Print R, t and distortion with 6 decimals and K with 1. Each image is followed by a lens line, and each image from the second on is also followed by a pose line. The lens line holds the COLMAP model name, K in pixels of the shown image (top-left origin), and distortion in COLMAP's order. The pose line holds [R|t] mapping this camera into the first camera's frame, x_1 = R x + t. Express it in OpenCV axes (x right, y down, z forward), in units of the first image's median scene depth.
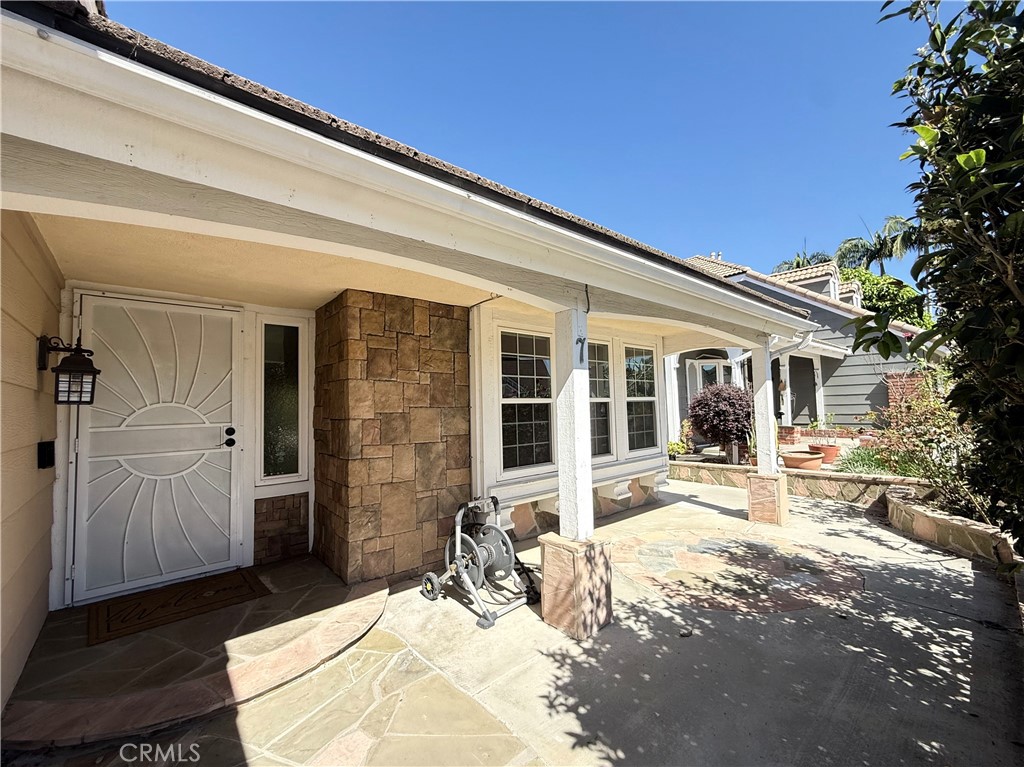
lens RADIAL K [[410.1, 0, 510.1], [0, 410.1, 383.0], [0, 0, 1]] dist [-0.000430, -0.000124]
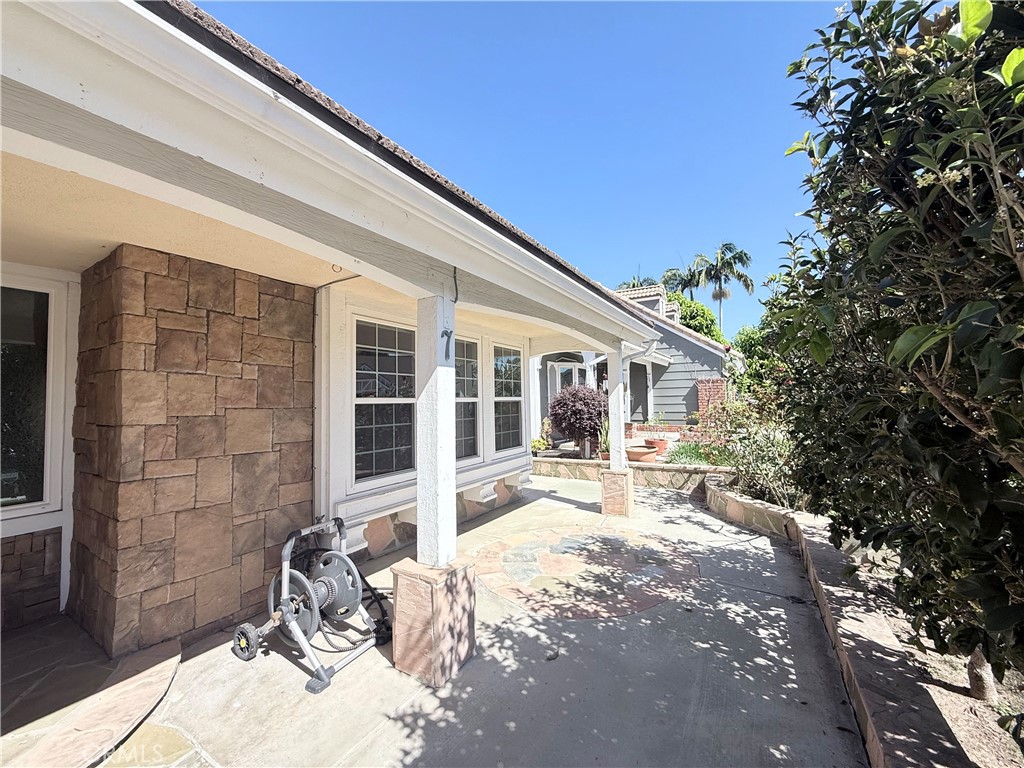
lens RADIAL K [[401.1, 0, 504.3], [0, 401.1, 382.8], [0, 0, 1]] dist [-0.001792, -0.000288]
pose [[0.953864, 0.021692, 0.299455, 0.029468], [-0.023169, 0.999731, 0.001382, -0.002596], [-0.299344, -0.008257, 0.954110, 0.123452]]
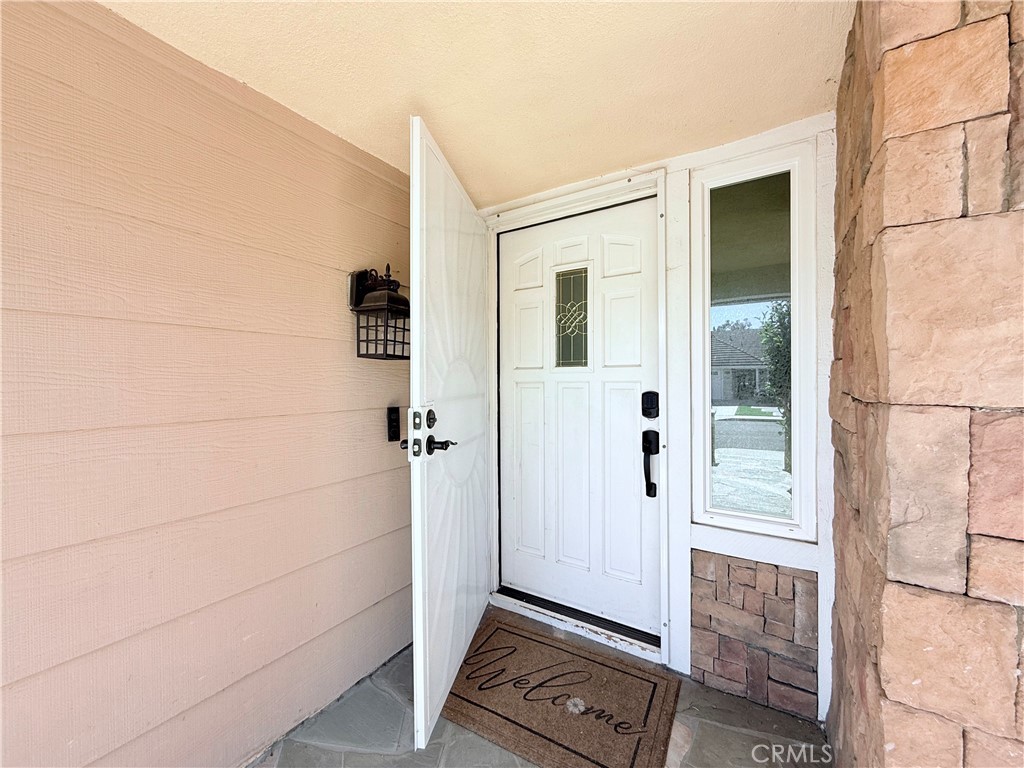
lens RADIAL K [[410.1, 0, 510.1], [0, 410.1, 383.5], [0, 0, 1]] dist [-0.000430, -0.000124]
pose [[0.276282, 0.028295, -0.960660, -0.210167], [0.049138, 0.997843, 0.043522, 0.051063], [0.959820, -0.059230, 0.274296, 0.667430]]
